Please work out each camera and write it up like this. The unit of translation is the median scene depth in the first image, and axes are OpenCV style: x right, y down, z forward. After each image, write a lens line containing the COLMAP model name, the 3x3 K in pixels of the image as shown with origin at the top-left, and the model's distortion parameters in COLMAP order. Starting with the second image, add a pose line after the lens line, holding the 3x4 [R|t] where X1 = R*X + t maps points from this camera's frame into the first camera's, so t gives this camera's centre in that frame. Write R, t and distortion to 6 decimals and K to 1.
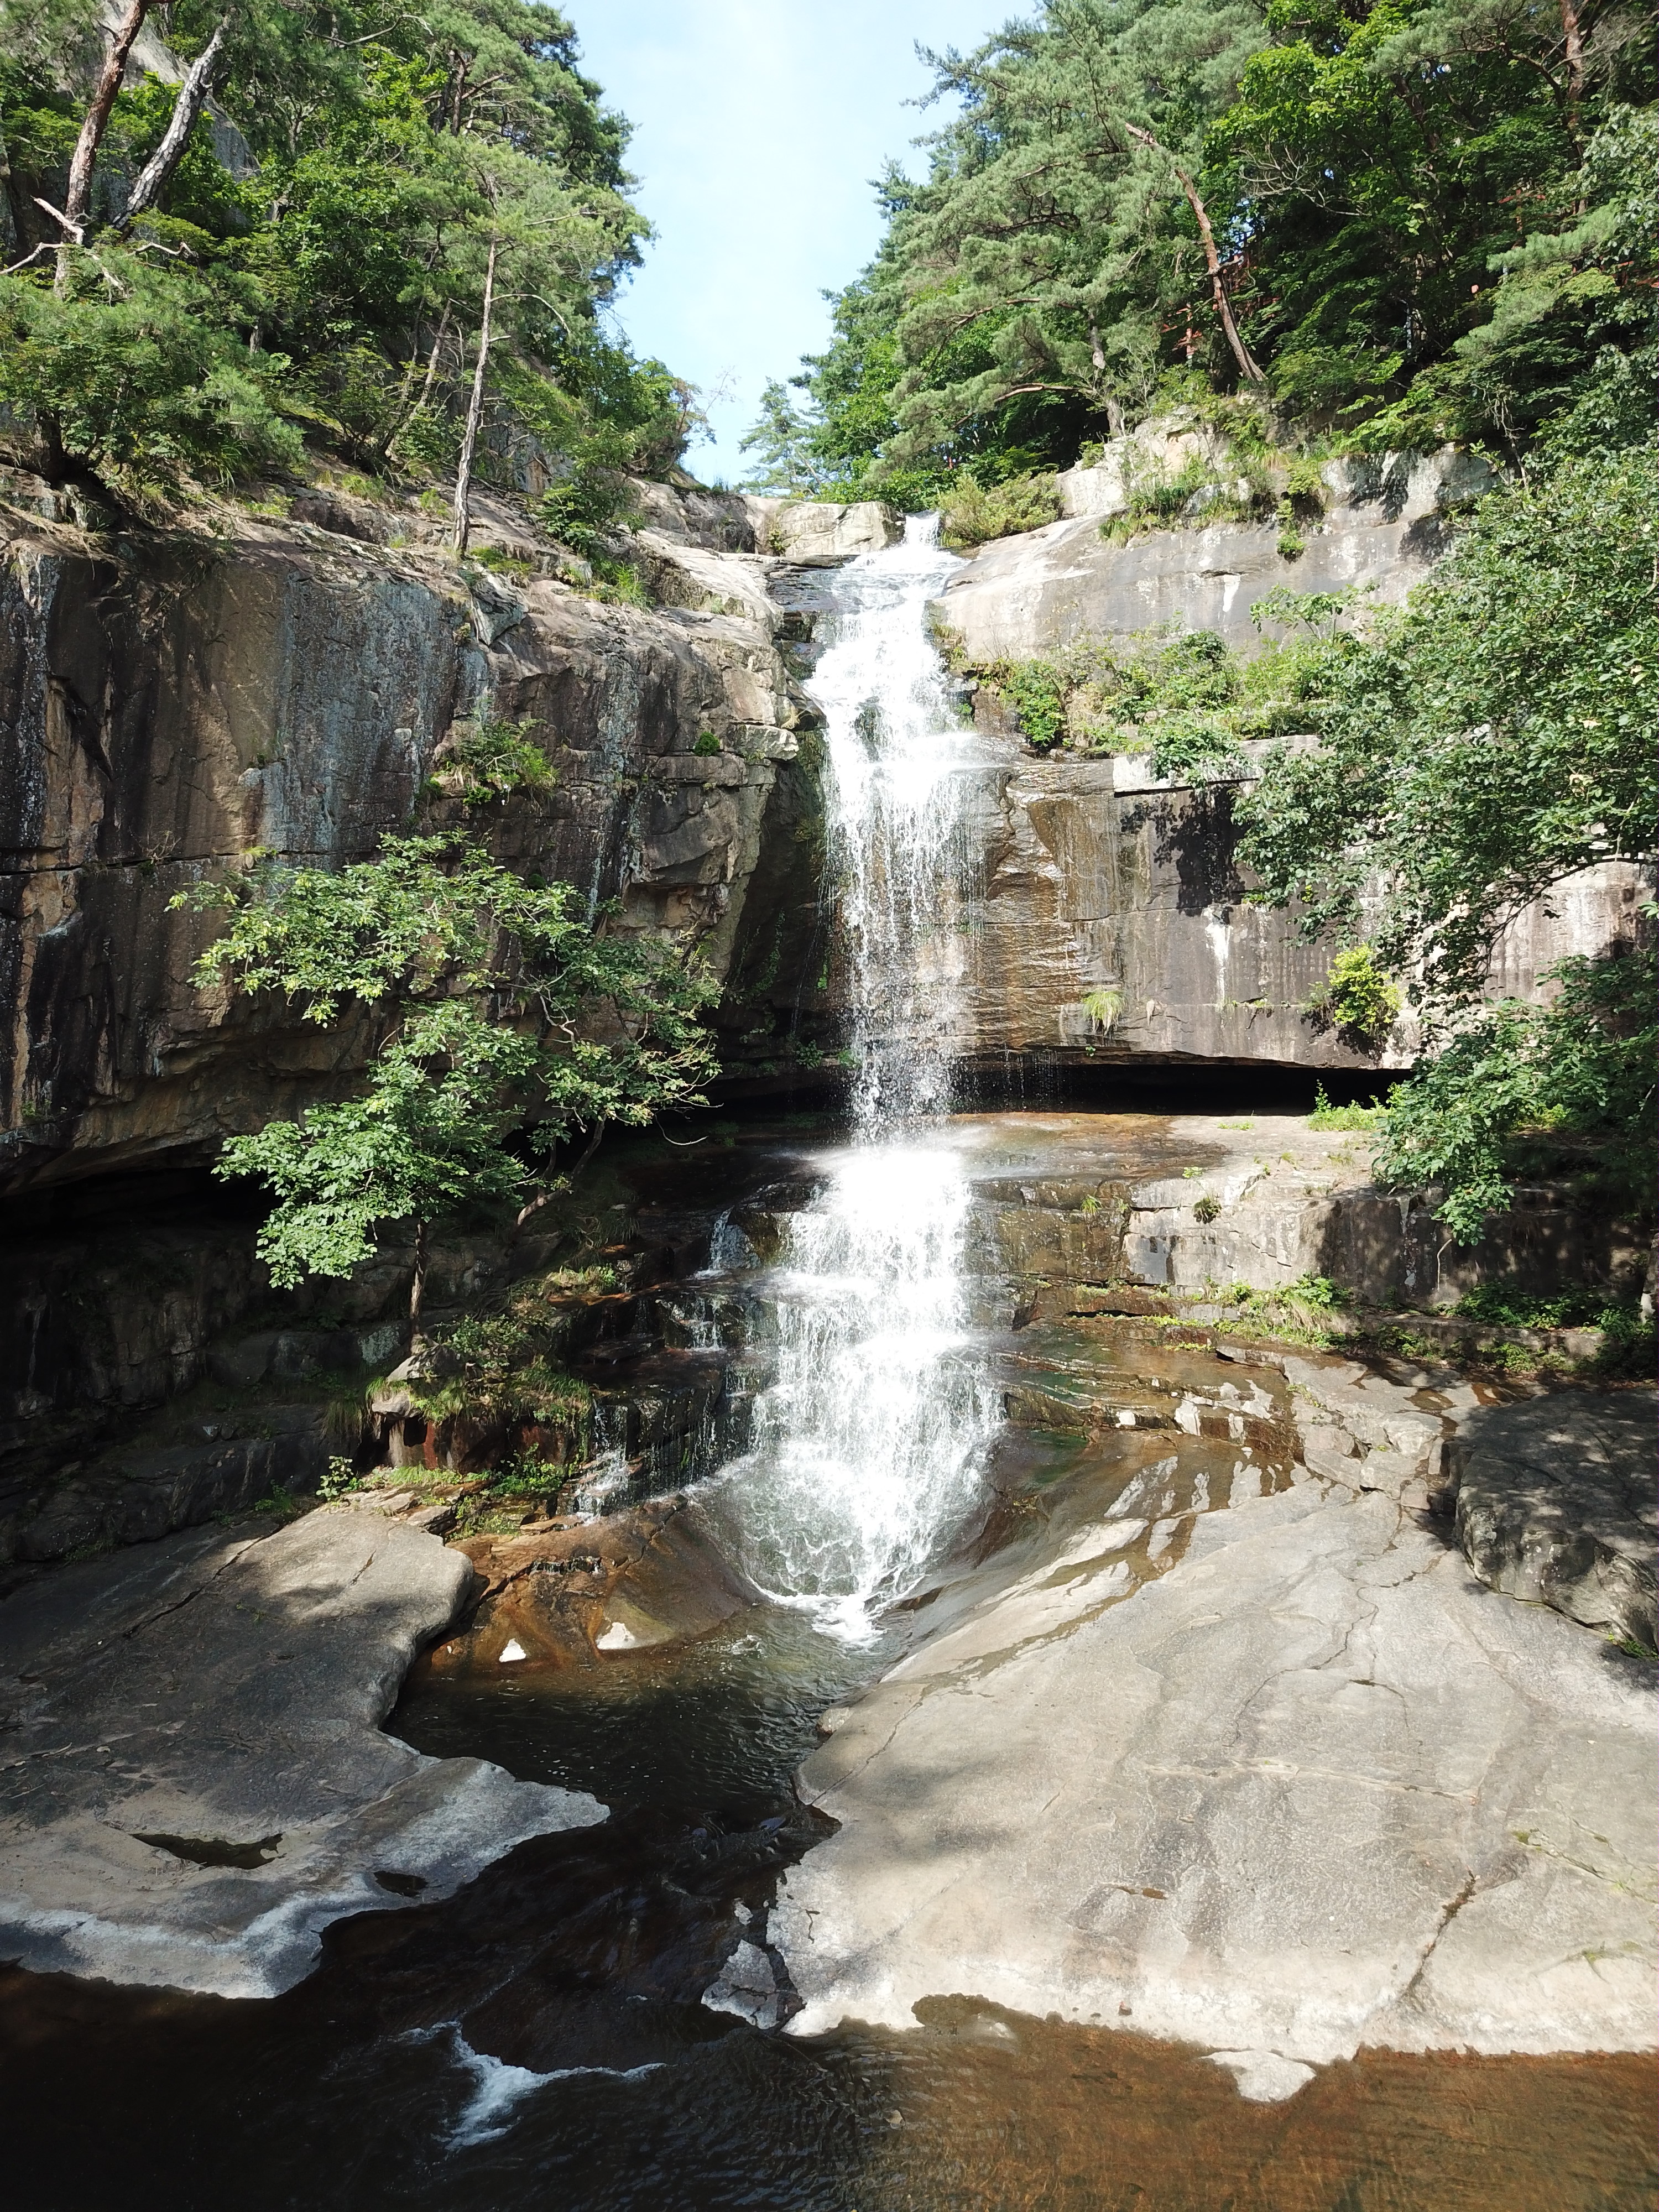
lens RADIAL K [[1733.8, 0, 829.5], [0, 1733.8, 1106.0], [0, 0, 1]] dist [-0.000564, -0.001909]
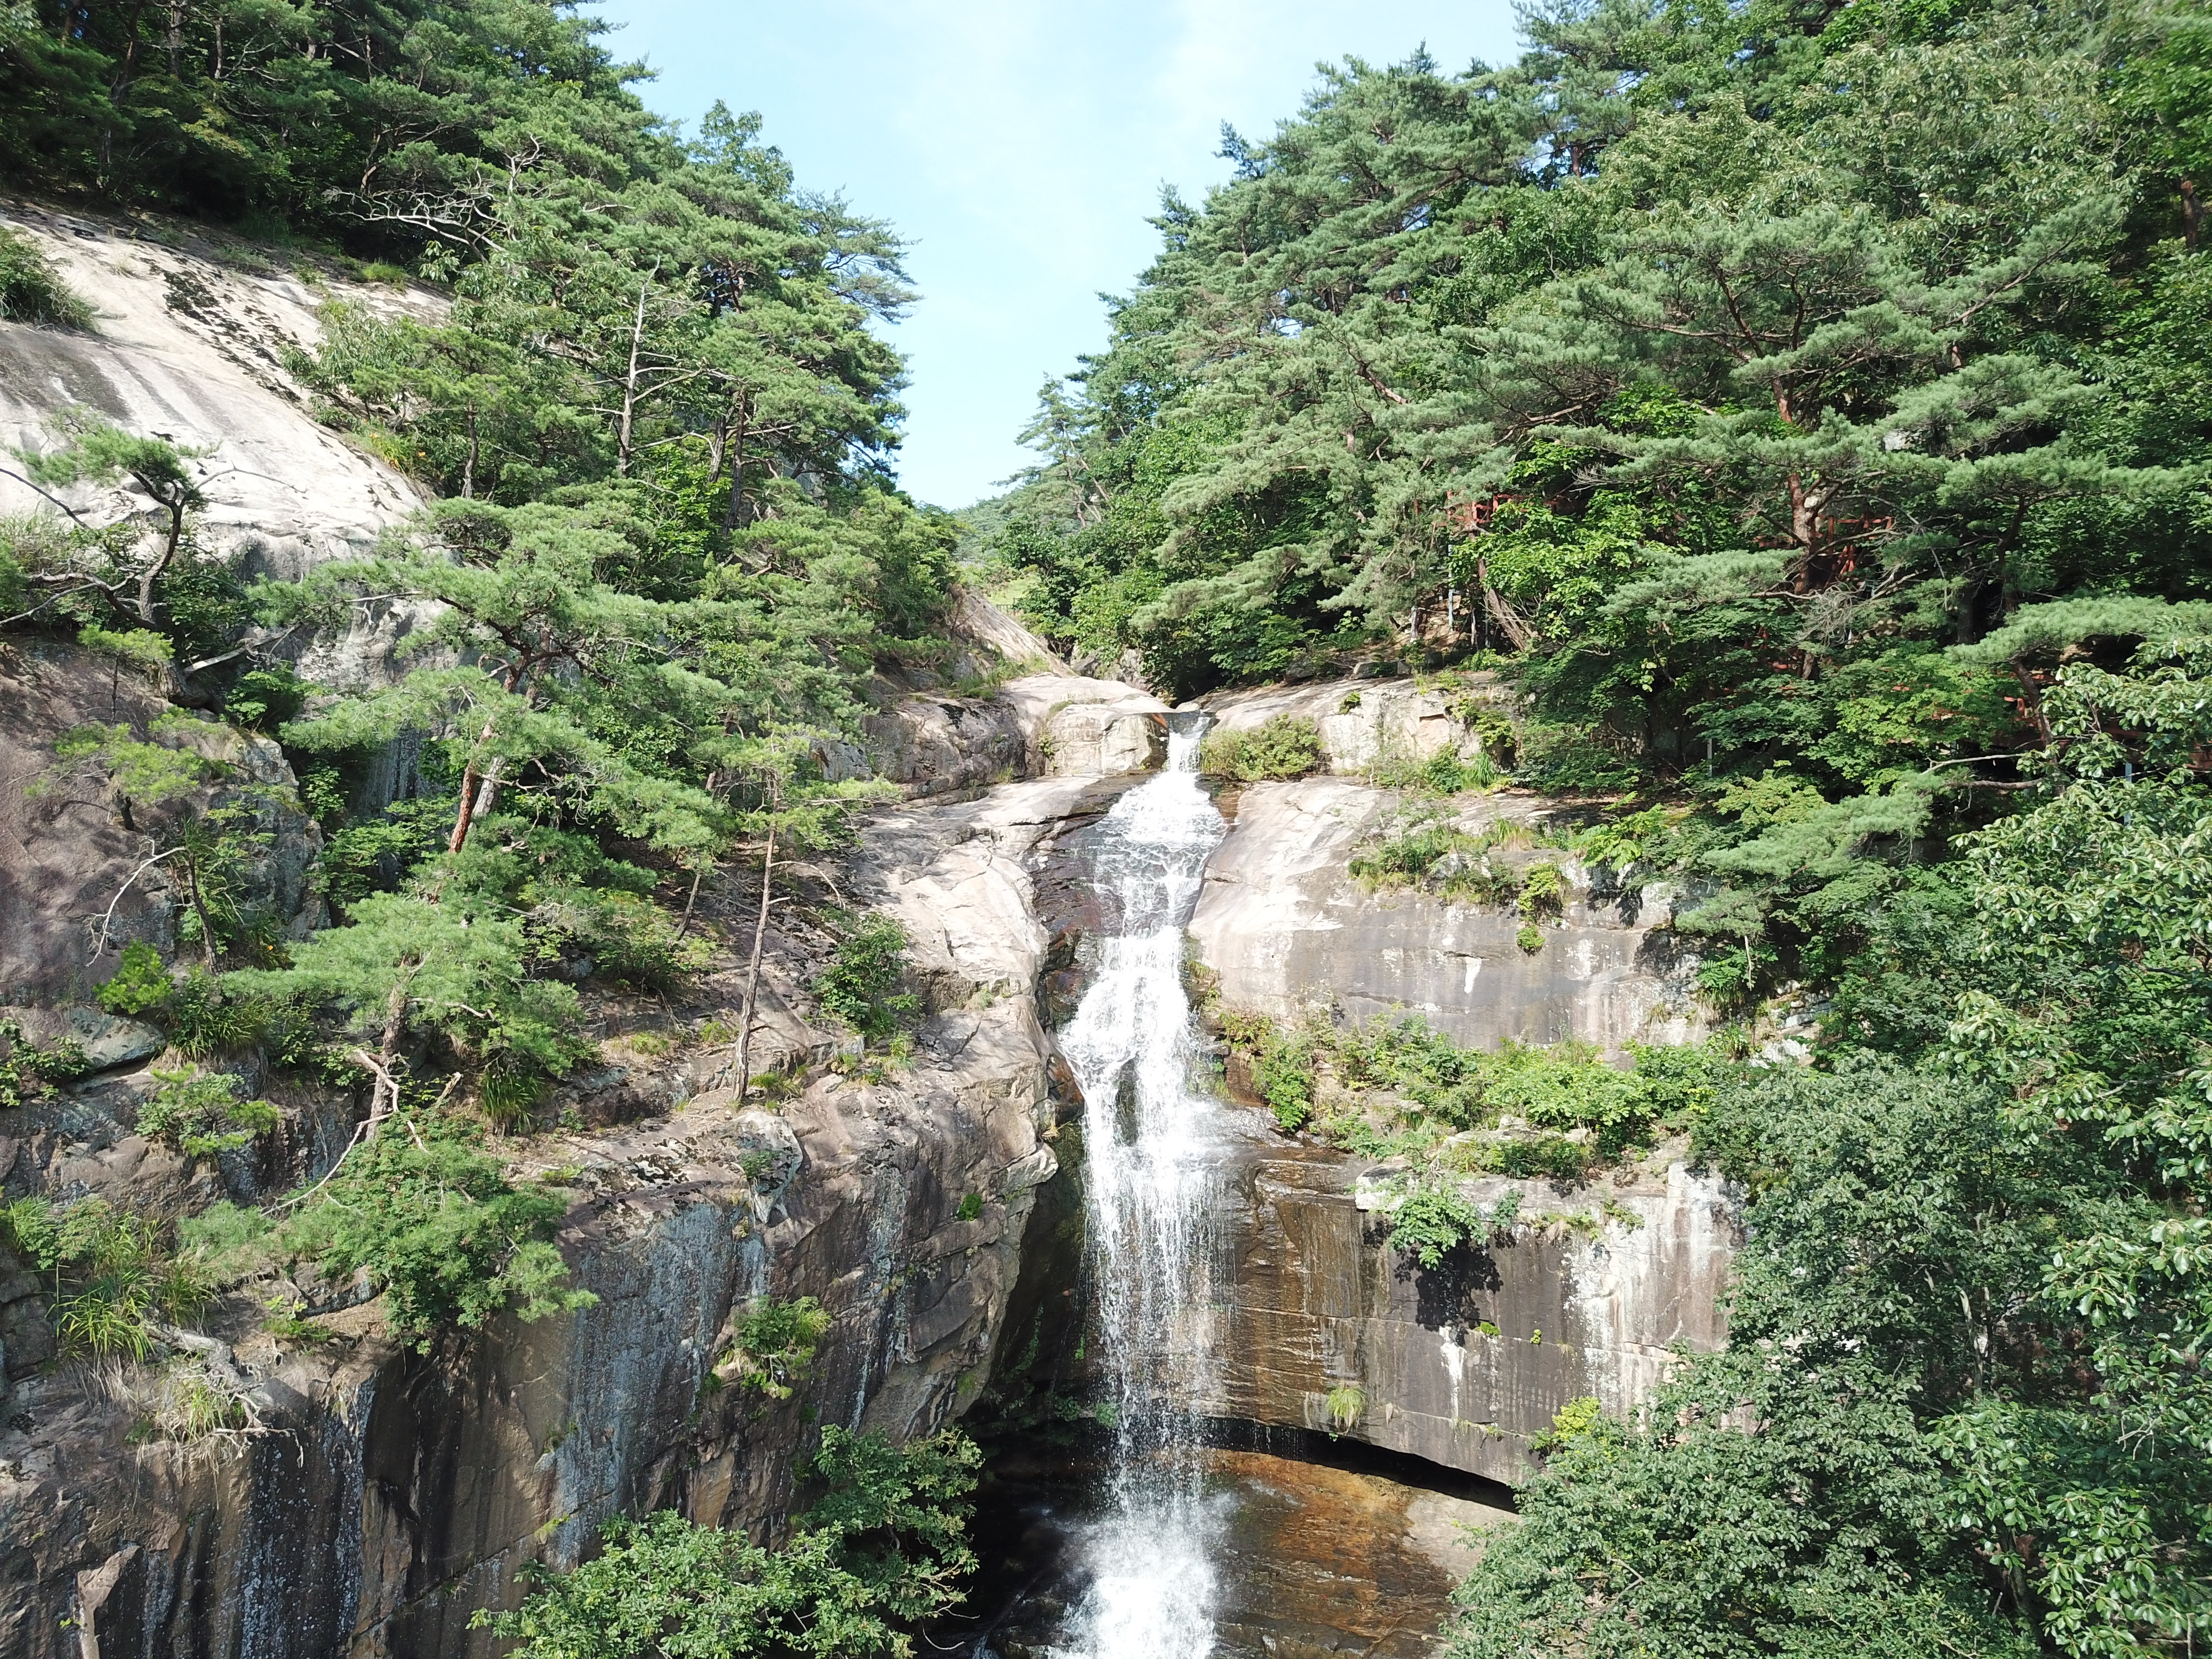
lens RADIAL K [[1717.6, 0, 1063.9], [0, 1717.6, 854.1], [0, 0, 1]] dist [0.083880, -0.137029]
pose [[0.999644, 0.008475, -0.025289, 0.009566], [-0.008450, 0.999964, 0.001099, -0.351975], [0.025298, -0.000885, 0.999680, -0.049564]]
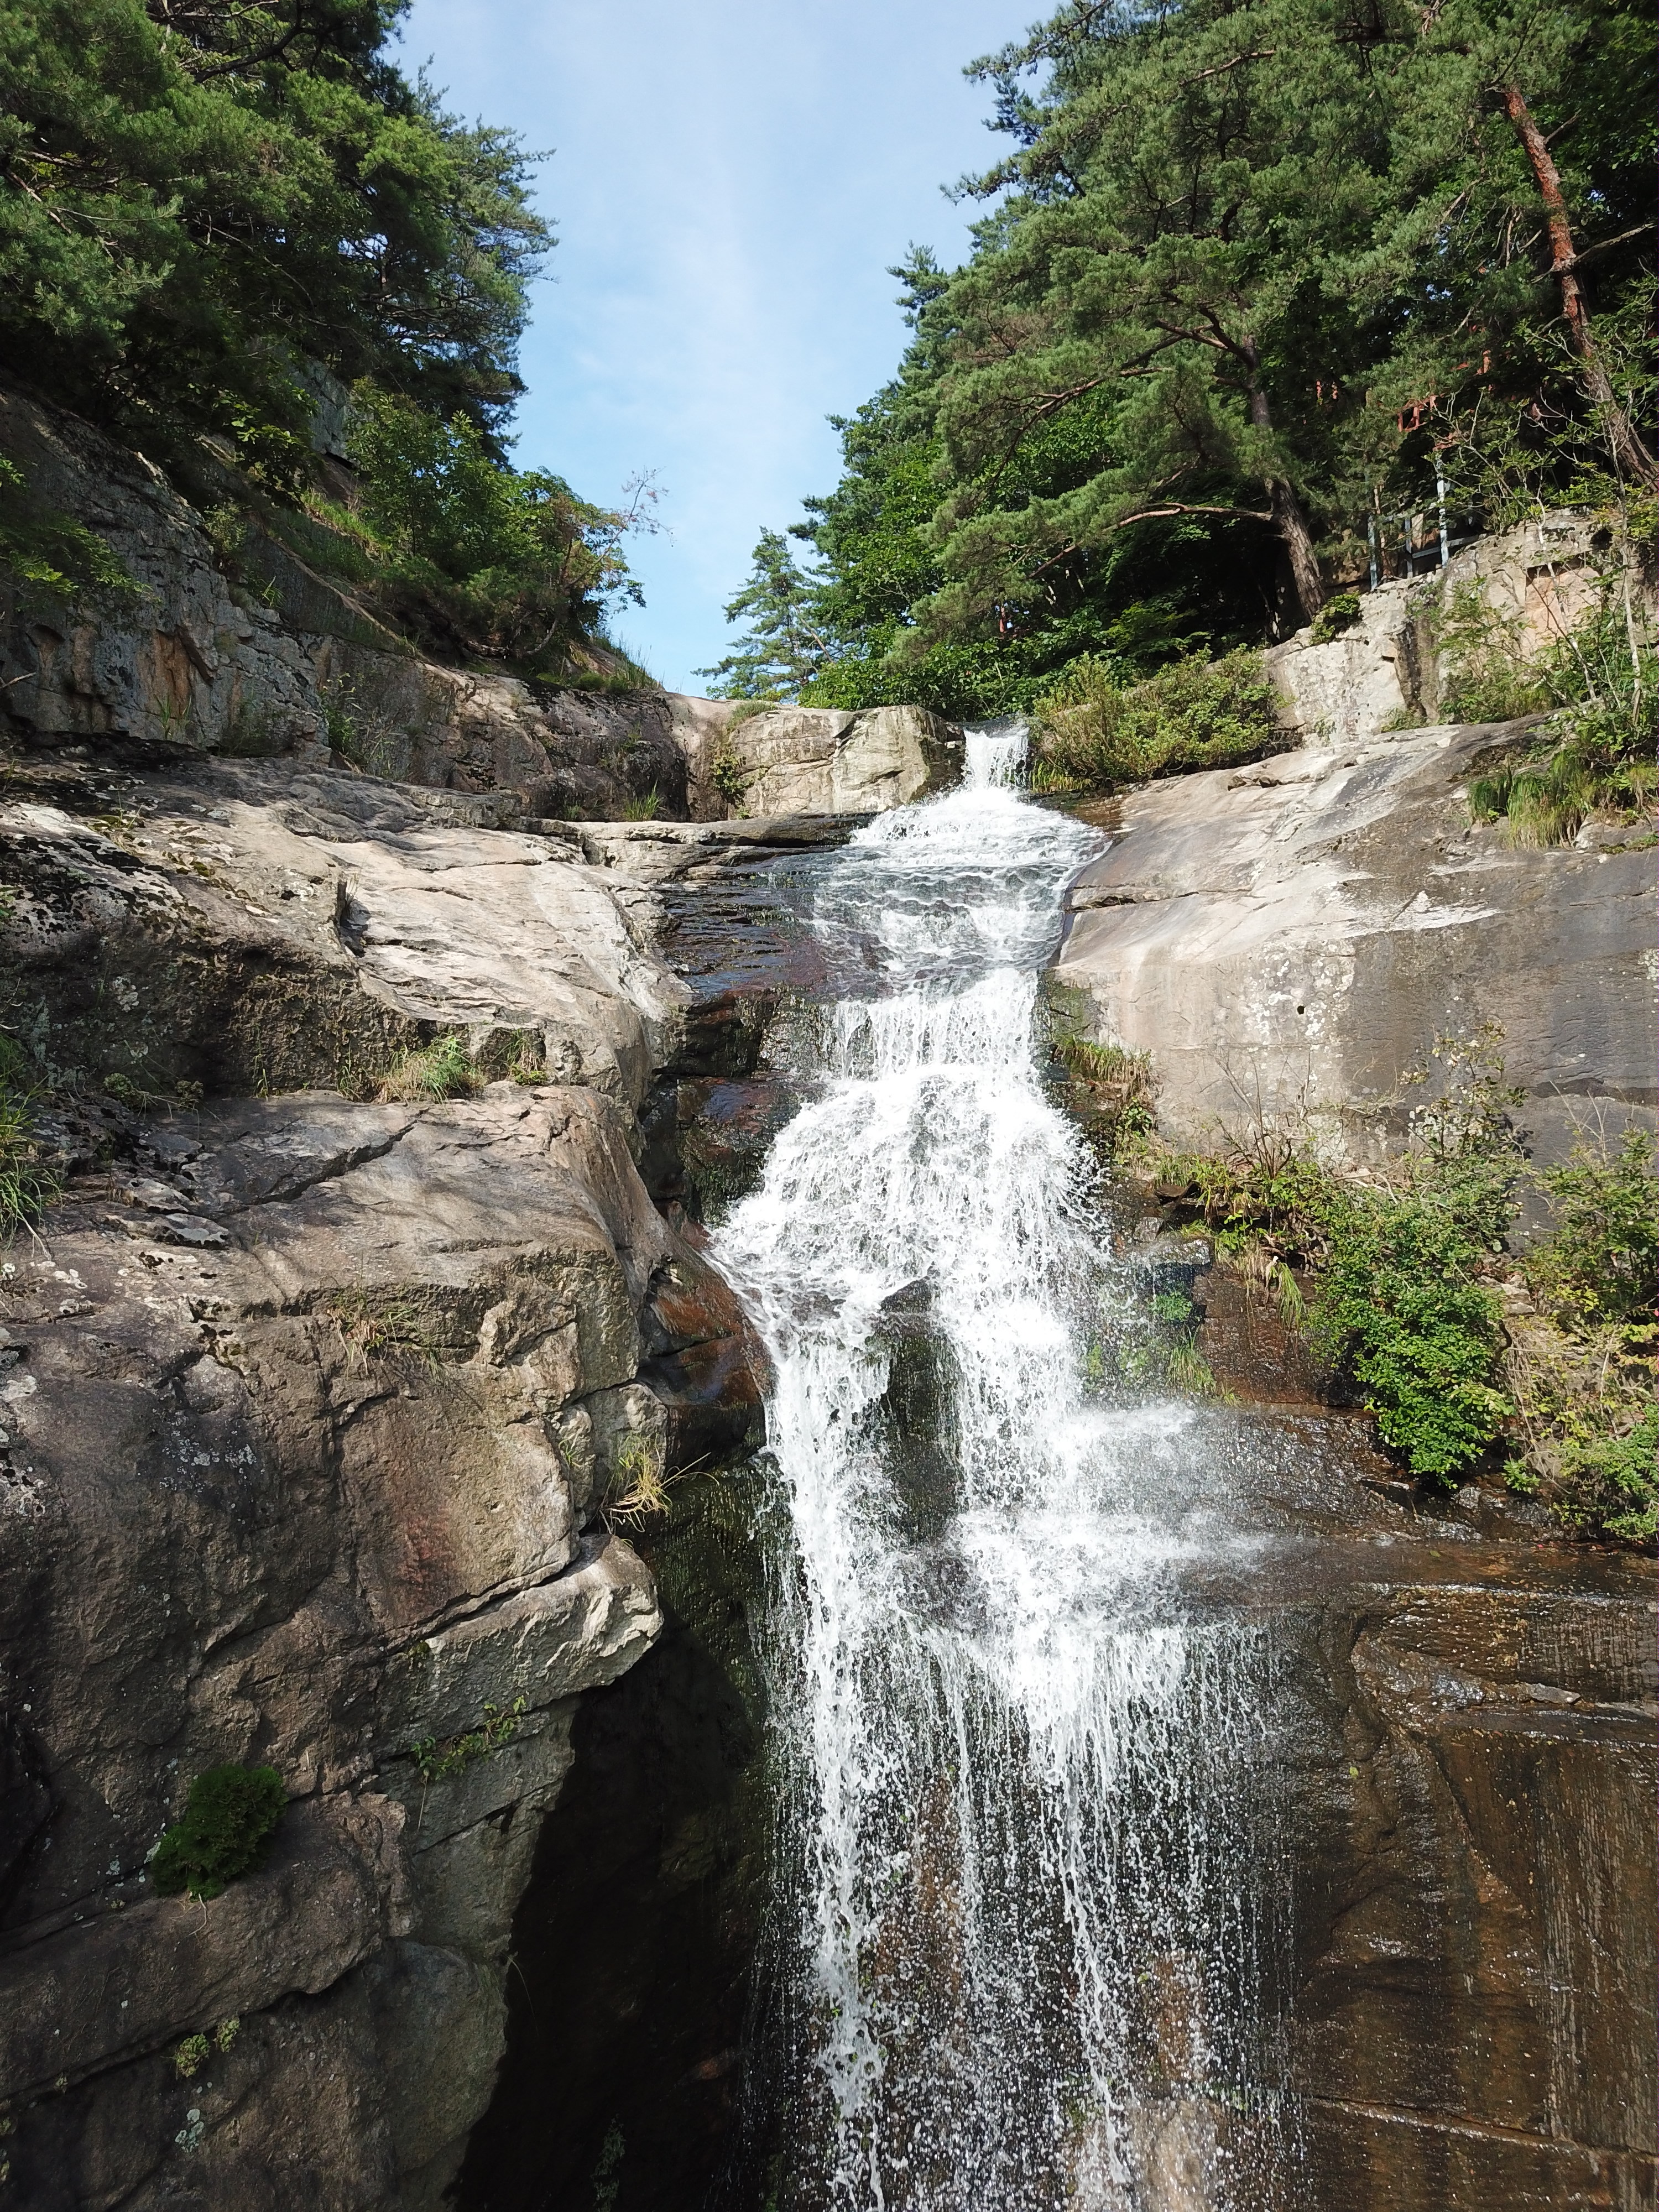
lens RADIAL K [[1733.8, 0, 829.5], [0, 1733.8, 1106.0], [0, 0, 1]] dist [-0.000564, -0.001909]
pose [[0.999858, -0.006554, -0.015547, 0.013184], [0.005171, 0.996159, -0.087410, -0.234491], [0.016060, 0.087317, 0.996051, 0.625749]]
